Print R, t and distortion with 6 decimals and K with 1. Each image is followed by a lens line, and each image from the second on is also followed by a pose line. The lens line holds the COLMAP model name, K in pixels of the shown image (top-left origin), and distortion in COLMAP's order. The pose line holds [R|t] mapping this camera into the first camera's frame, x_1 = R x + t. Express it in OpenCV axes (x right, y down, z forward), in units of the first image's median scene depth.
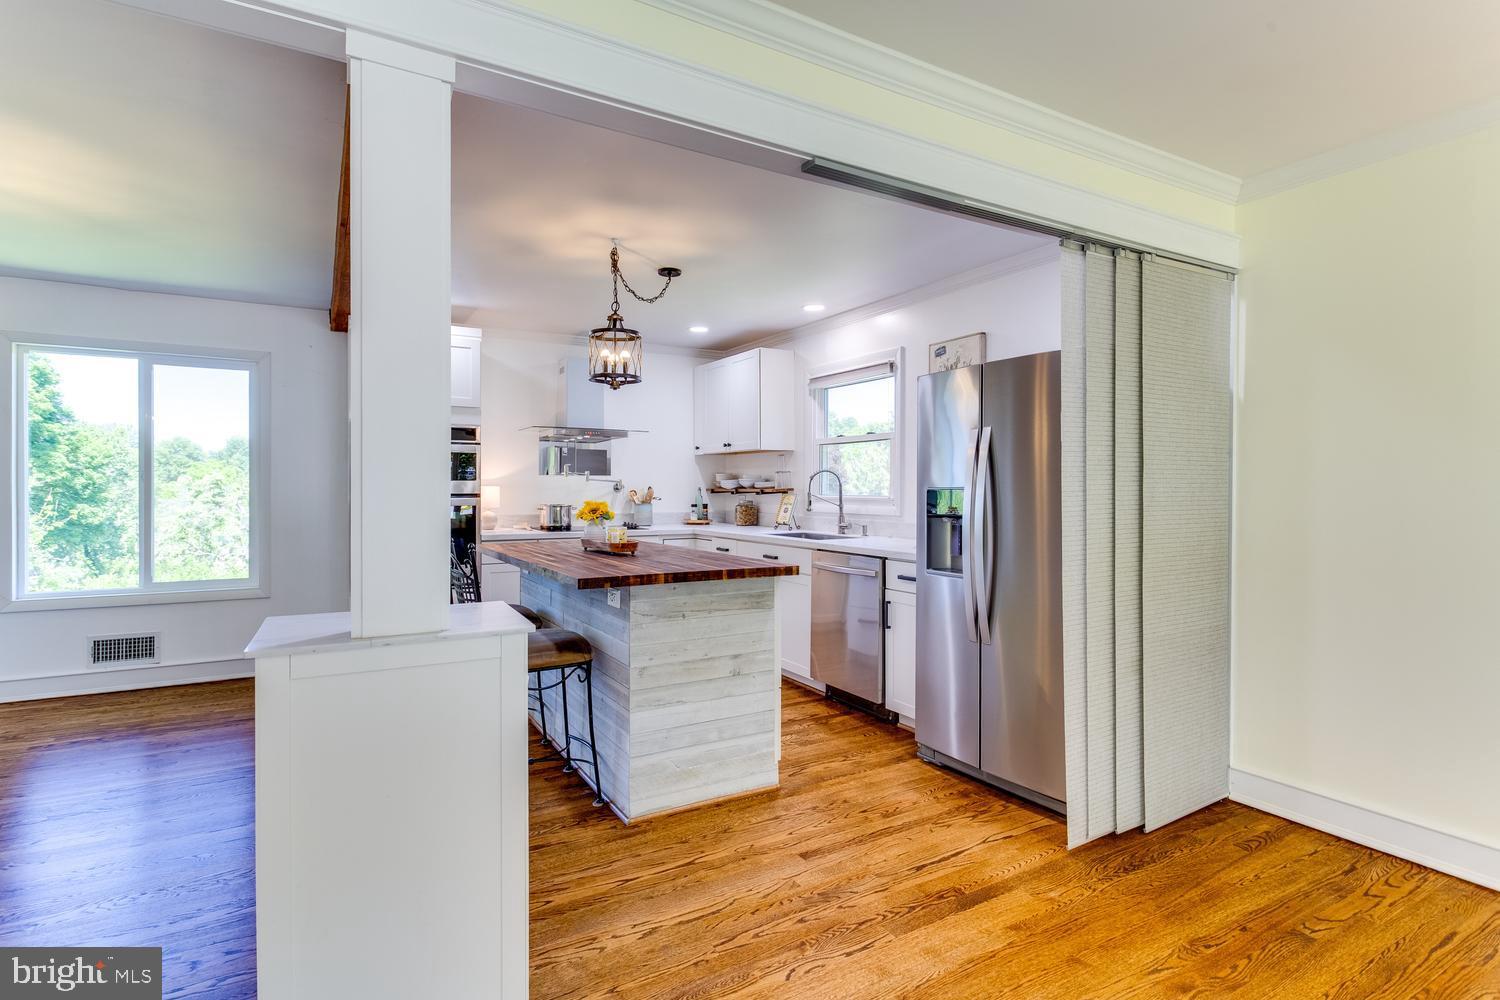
lens RADIAL K [[737.3, 0, 743.7], [0, 737.3, 489.3], [0, 0, 1]] dist [-0.000539, -0.001304]
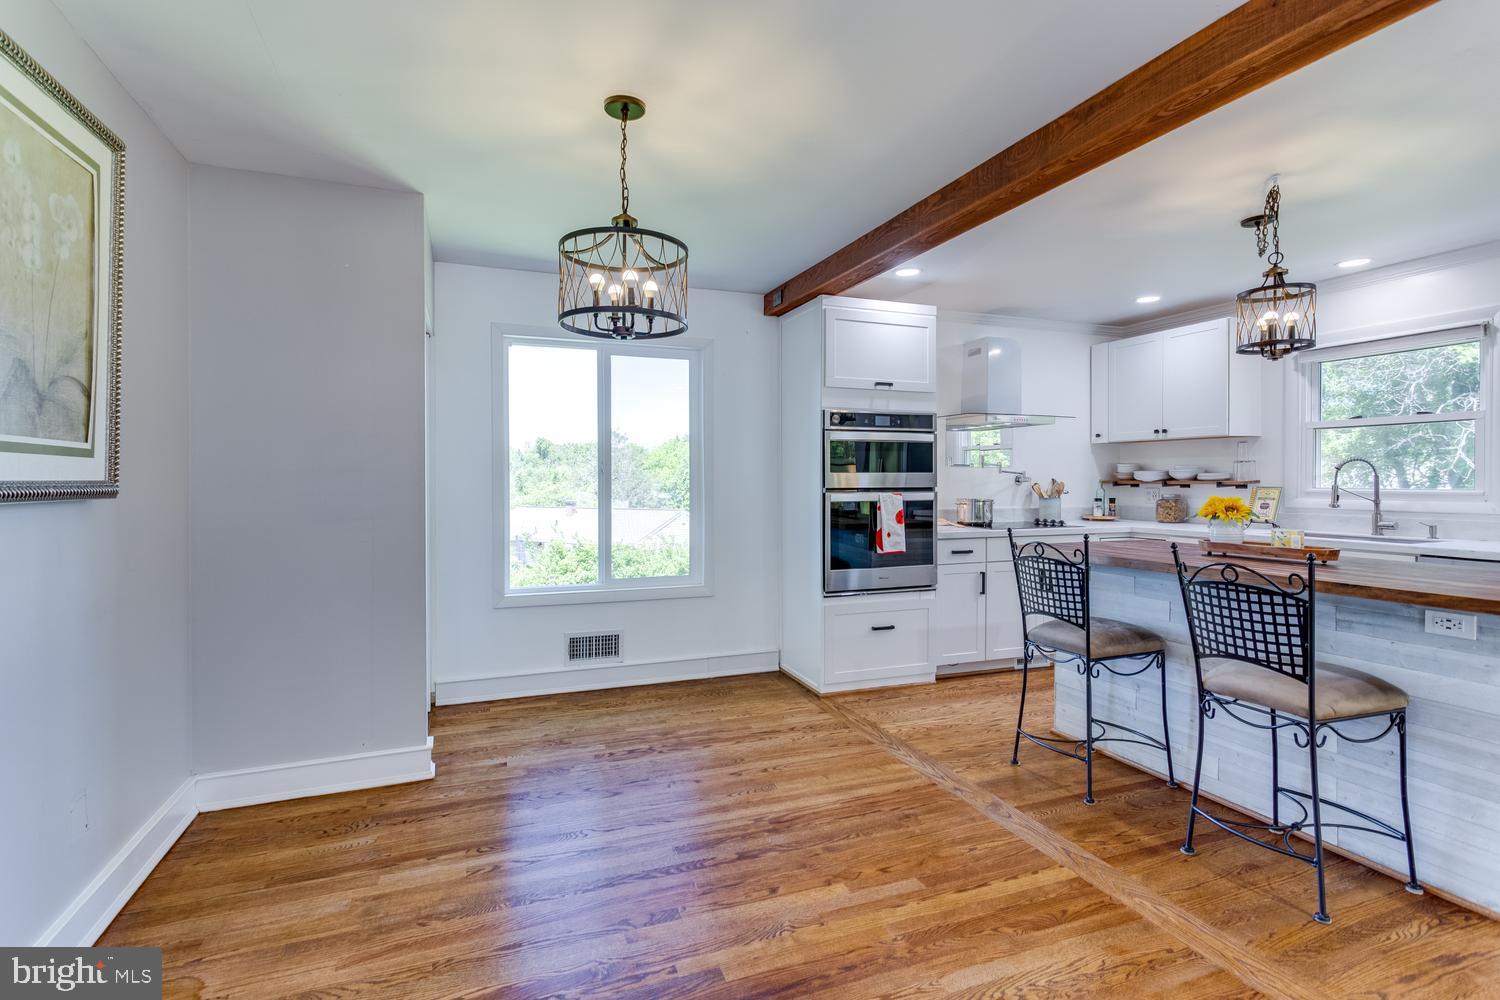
lens RADIAL K [[719.9, 0, 733.2], [0, 719.9, 481.6], [0, 0, 1]] dist [0.002832, -0.002359]
pose [[0.985939, -0.001963, -0.167095, -0.453886], [0.002123, 0.999997, 0.000775, -0.002047], [0.167093, -0.001118, 0.985940, 0.081032]]
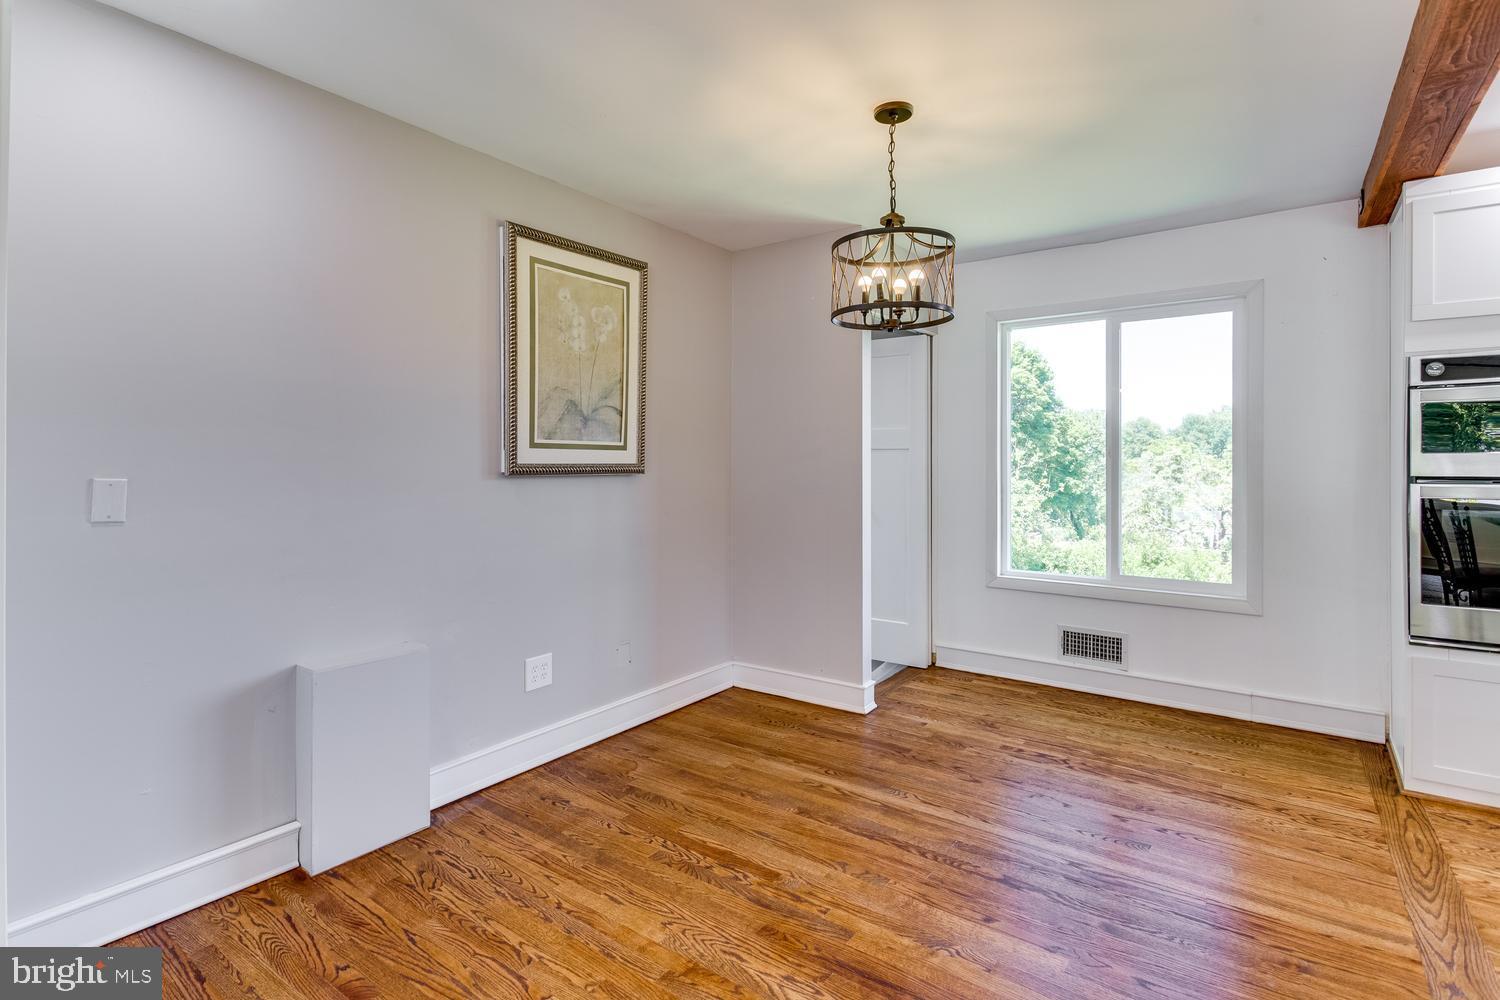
lens RADIAL K [[719.9, 0, 735.8], [0, 719.9, 460.6], [0, 0, 1]] dist [0.002832, -0.002359]
pose [[0.393278, -0.003668, -0.919412, -0.189157], [-0.001706, 0.999987, -0.004720, -0.002429], [0.919418, 0.003425, 0.393267, 0.236251]]
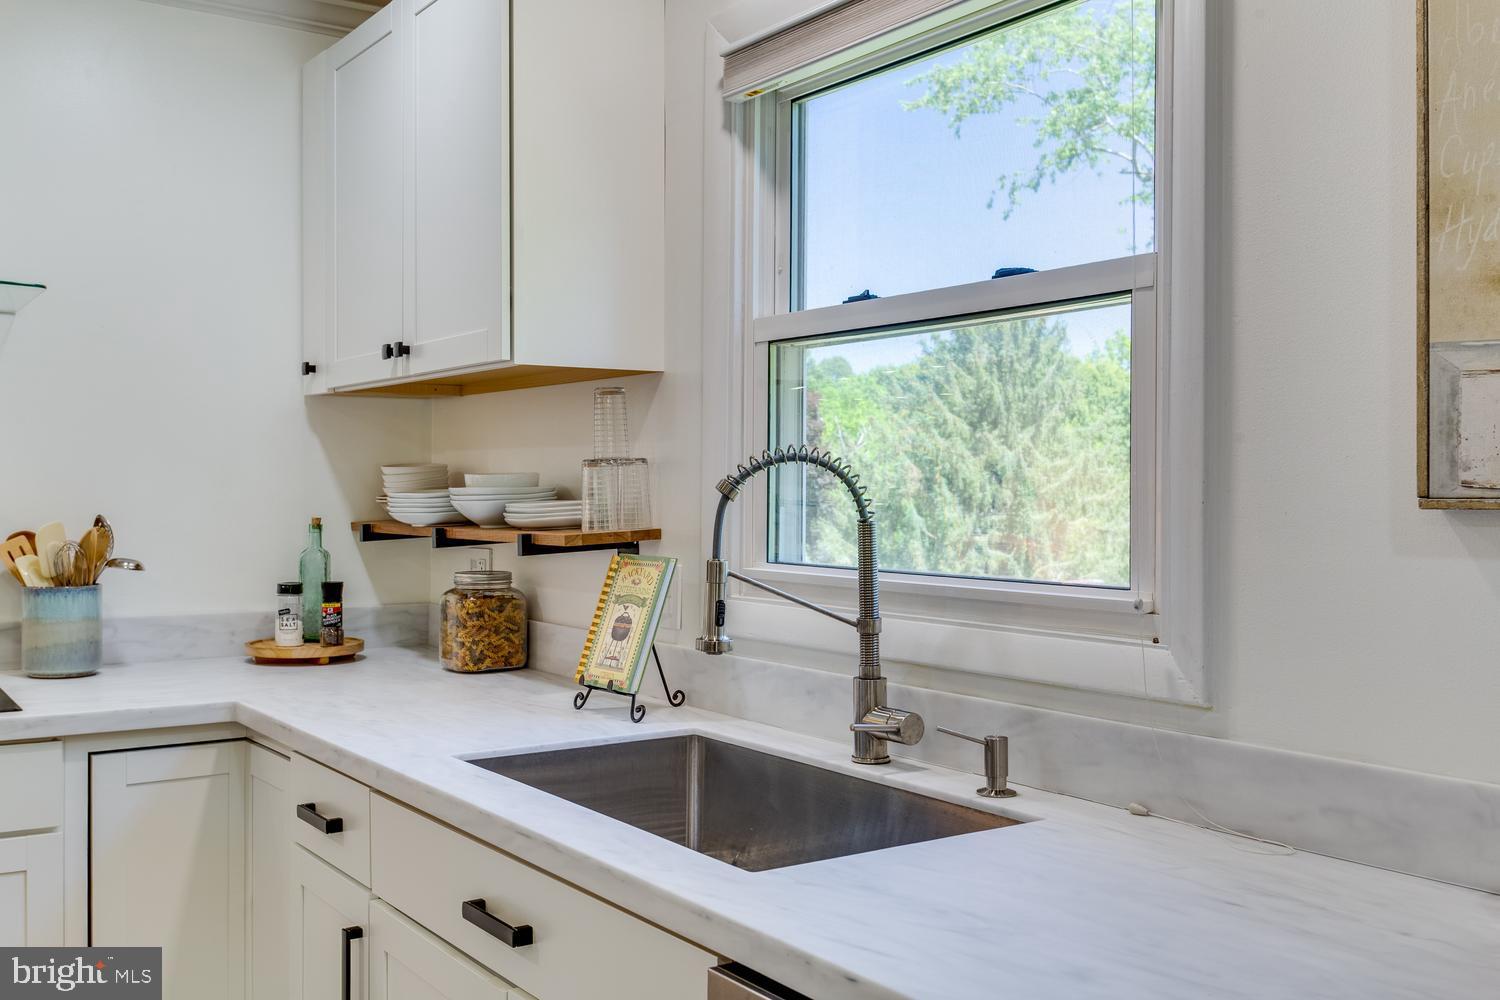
lens RADIAL K [[1437.1, 0, 743.4], [0, 1437.1, 485.3], [0, 0, 1]] dist [-0.002571, 0.000000]
pose [[0.996915, 0.003248, 0.078422, 0.066279], [-0.002674, 0.999969, -0.007417, -0.014016], [-0.078444, 0.007185, 0.996893, 0.610323]]
